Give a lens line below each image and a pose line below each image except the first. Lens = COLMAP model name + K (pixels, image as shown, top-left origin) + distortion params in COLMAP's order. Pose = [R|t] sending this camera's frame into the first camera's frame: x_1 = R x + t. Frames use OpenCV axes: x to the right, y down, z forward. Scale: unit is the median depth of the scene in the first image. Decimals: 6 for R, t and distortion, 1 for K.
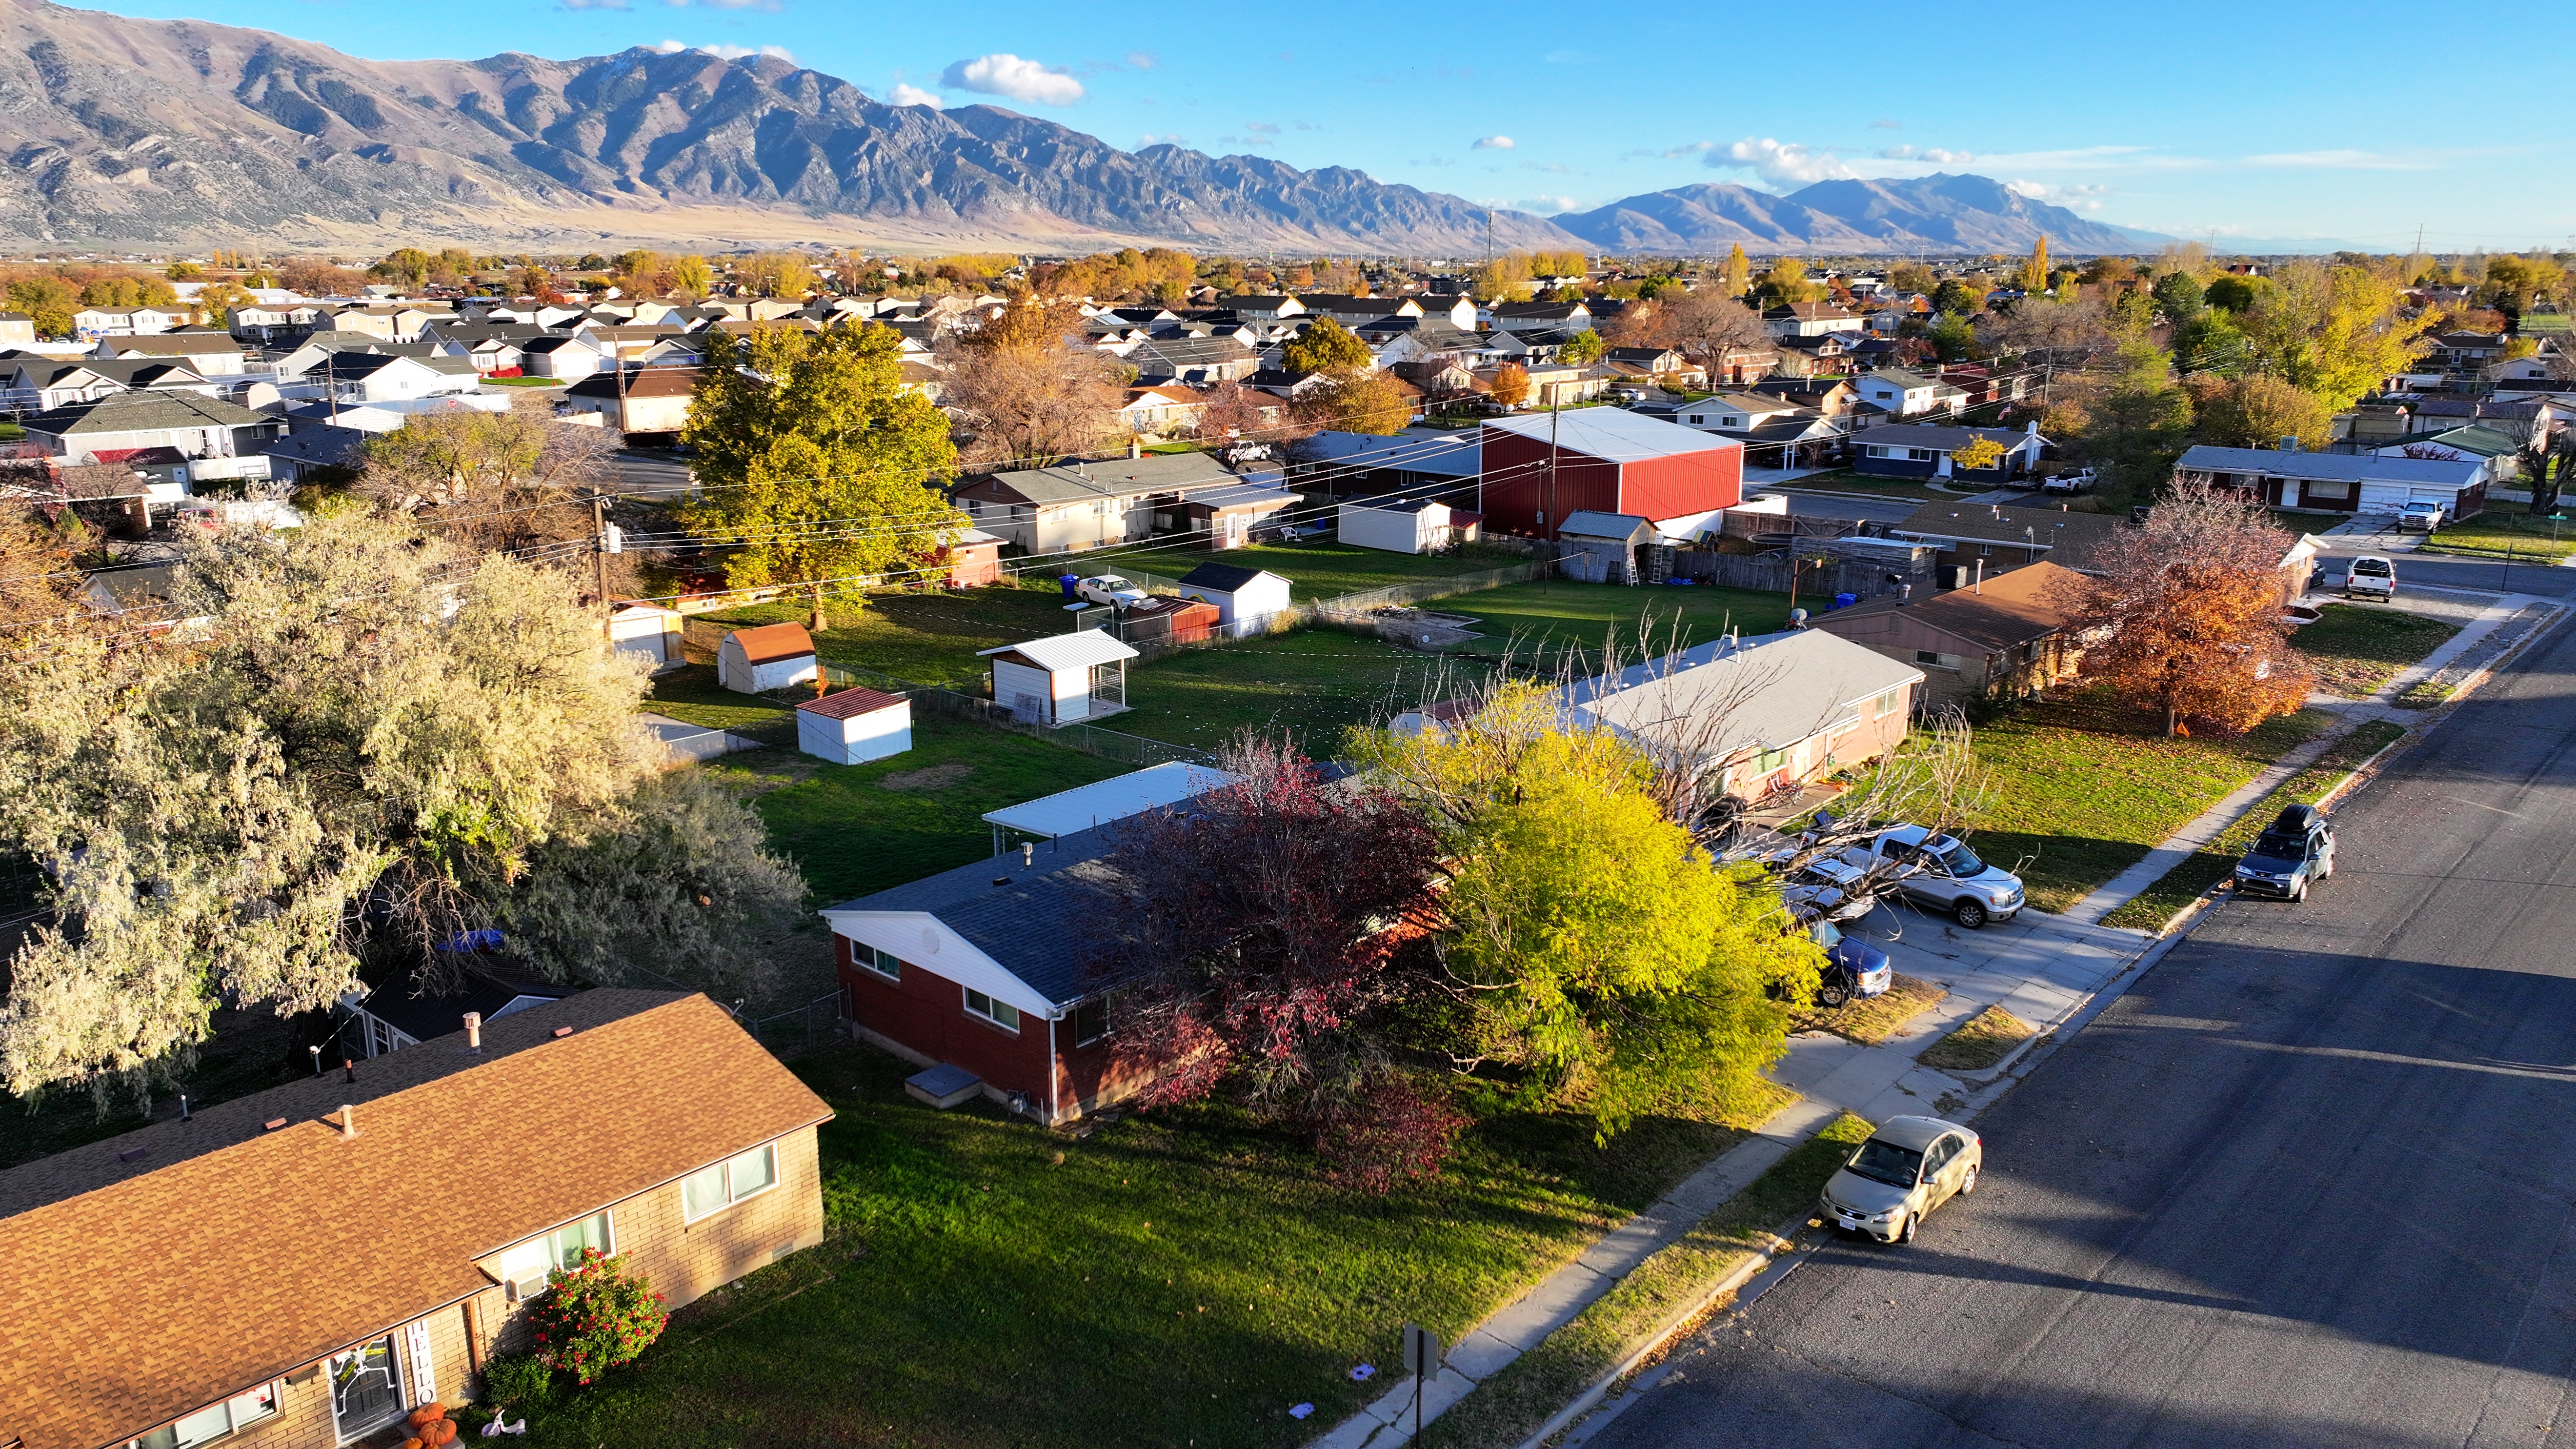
lens RADIAL K [[1809.8, 0, 1298.7], [0, 1809.8, 728.2], [0, 0, 1]] dist [0.002672, 0.006687]
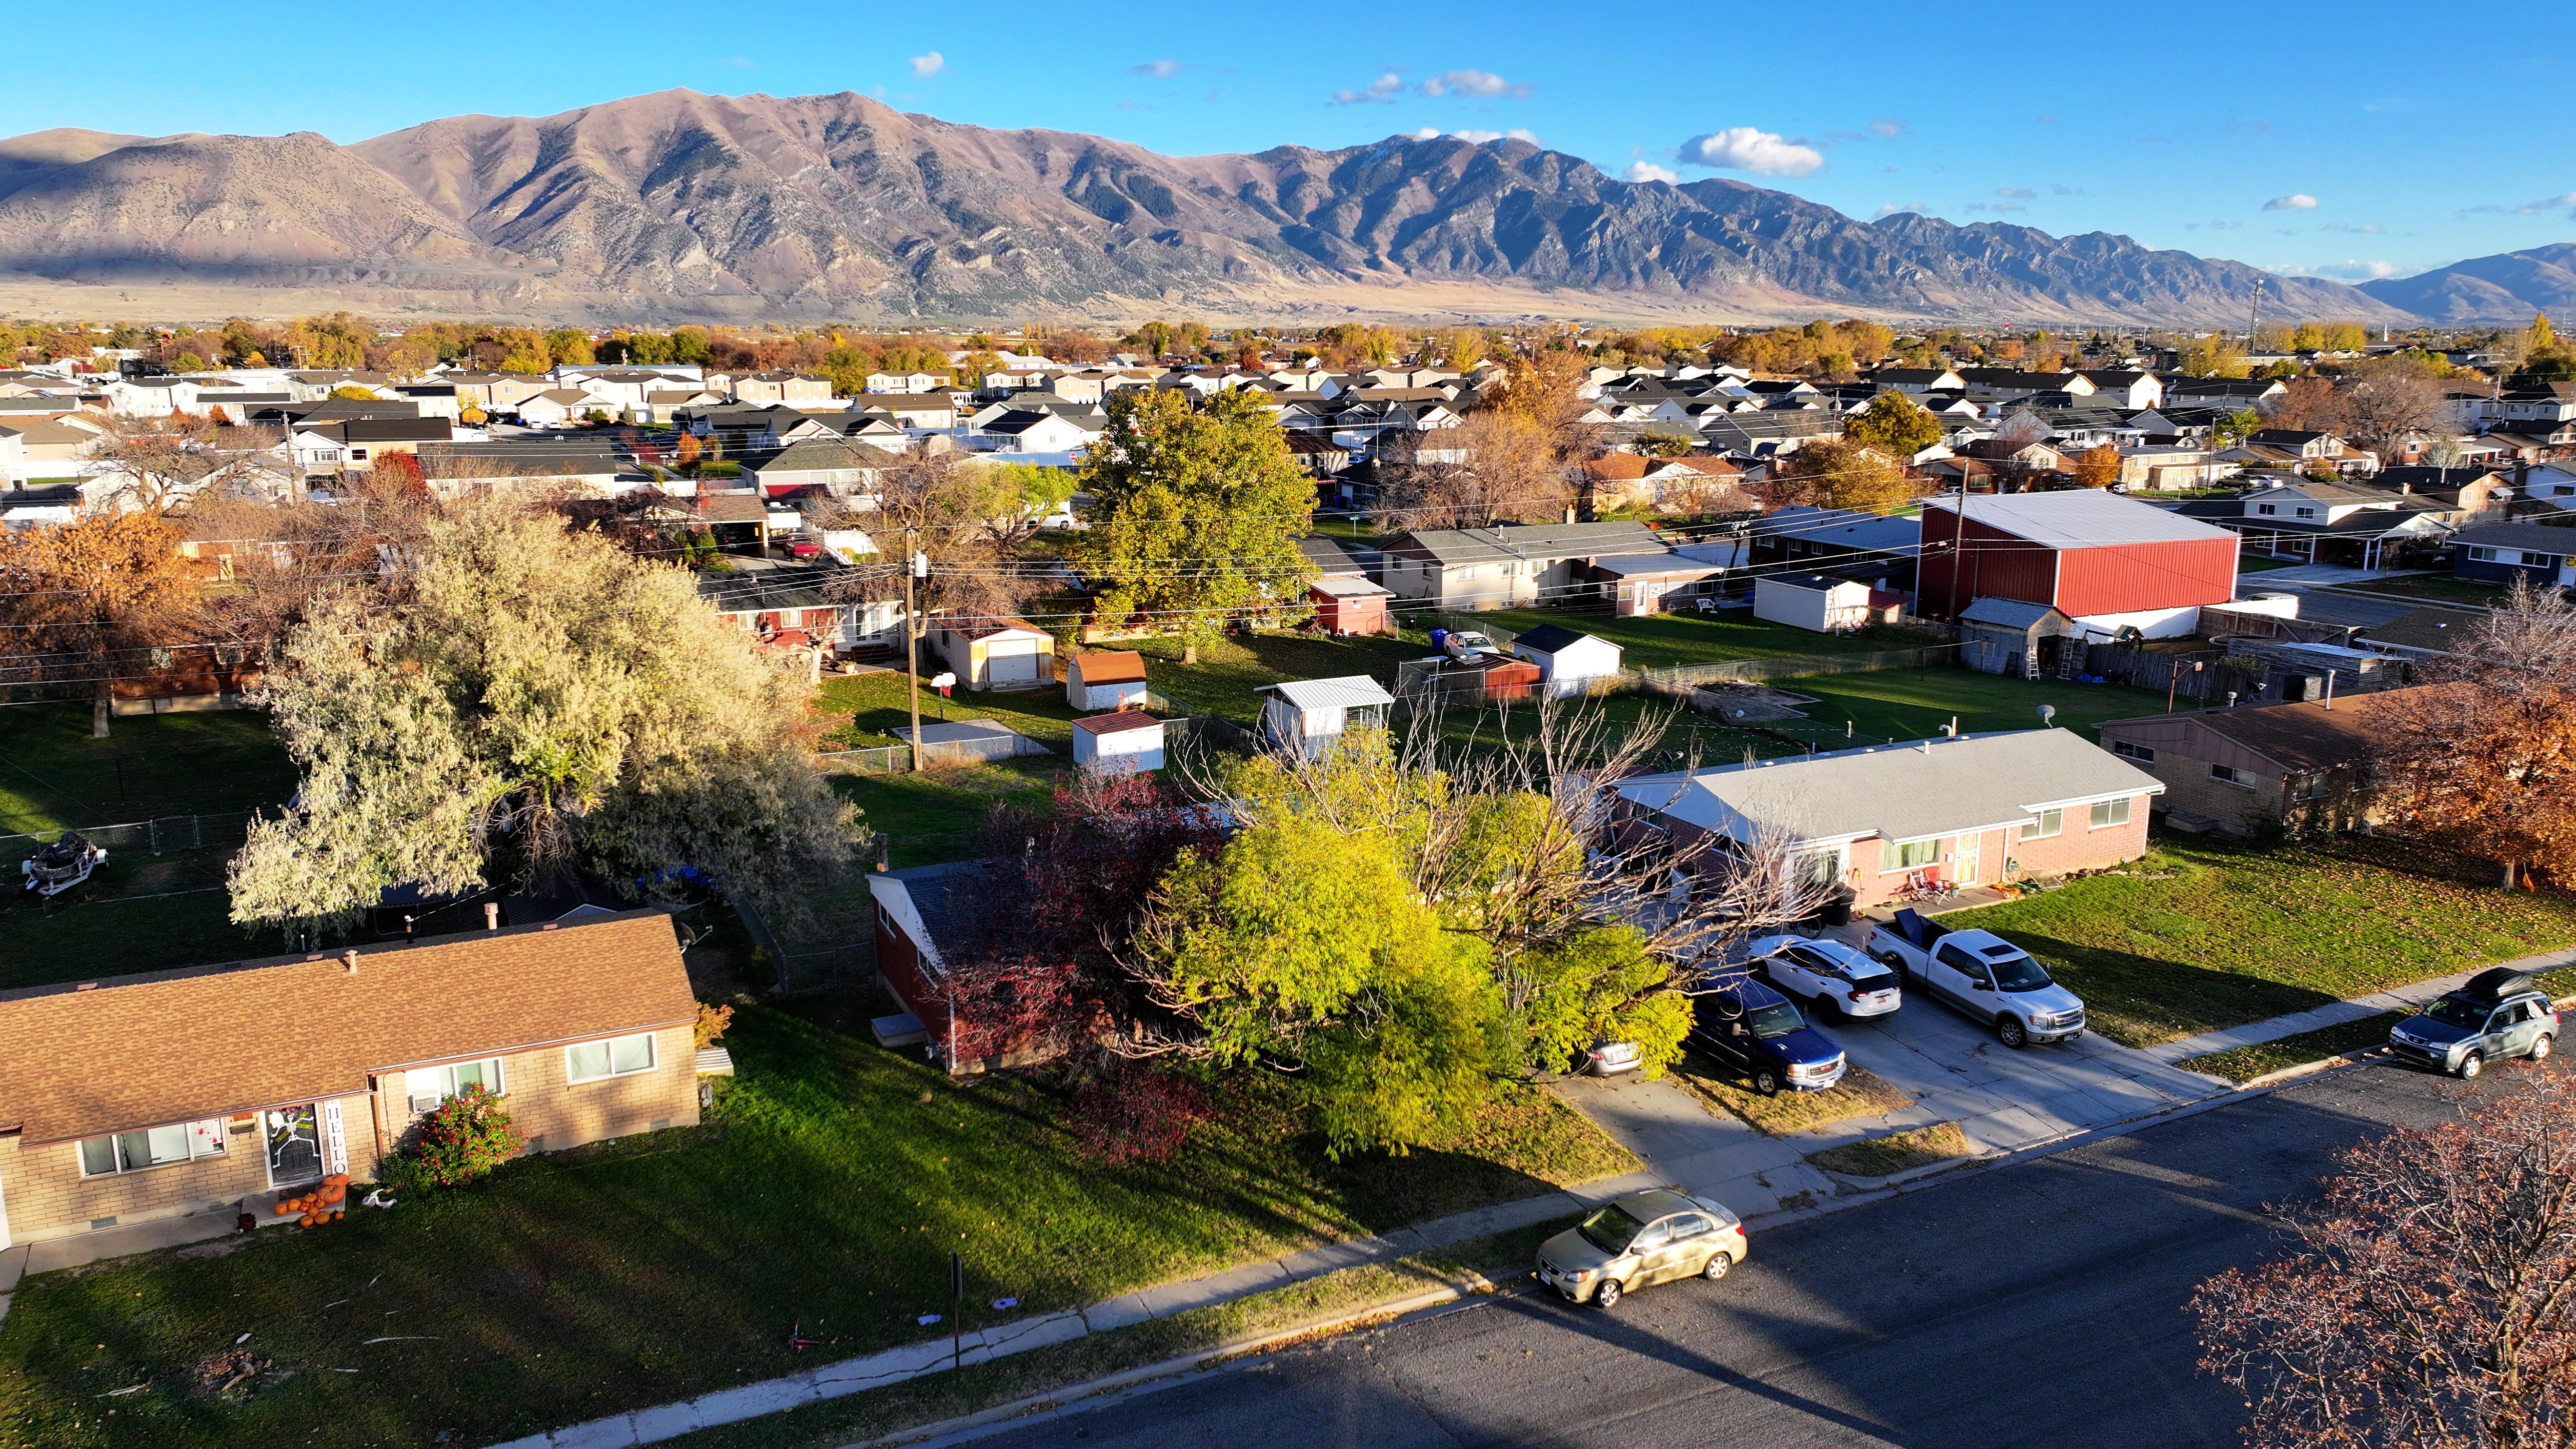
lens RADIAL K [[1809.8, 0, 1296.0], [0, 1809.8, 726.9], [0, 0, 1]] dist [0.002672, 0.006687]
pose [[0.926074, 0.081859, -0.368356, 0.124581], [-0.095902, 0.995191, -0.019946, 0.000304], [0.364952, 0.053797, 0.929471, -0.001689]]
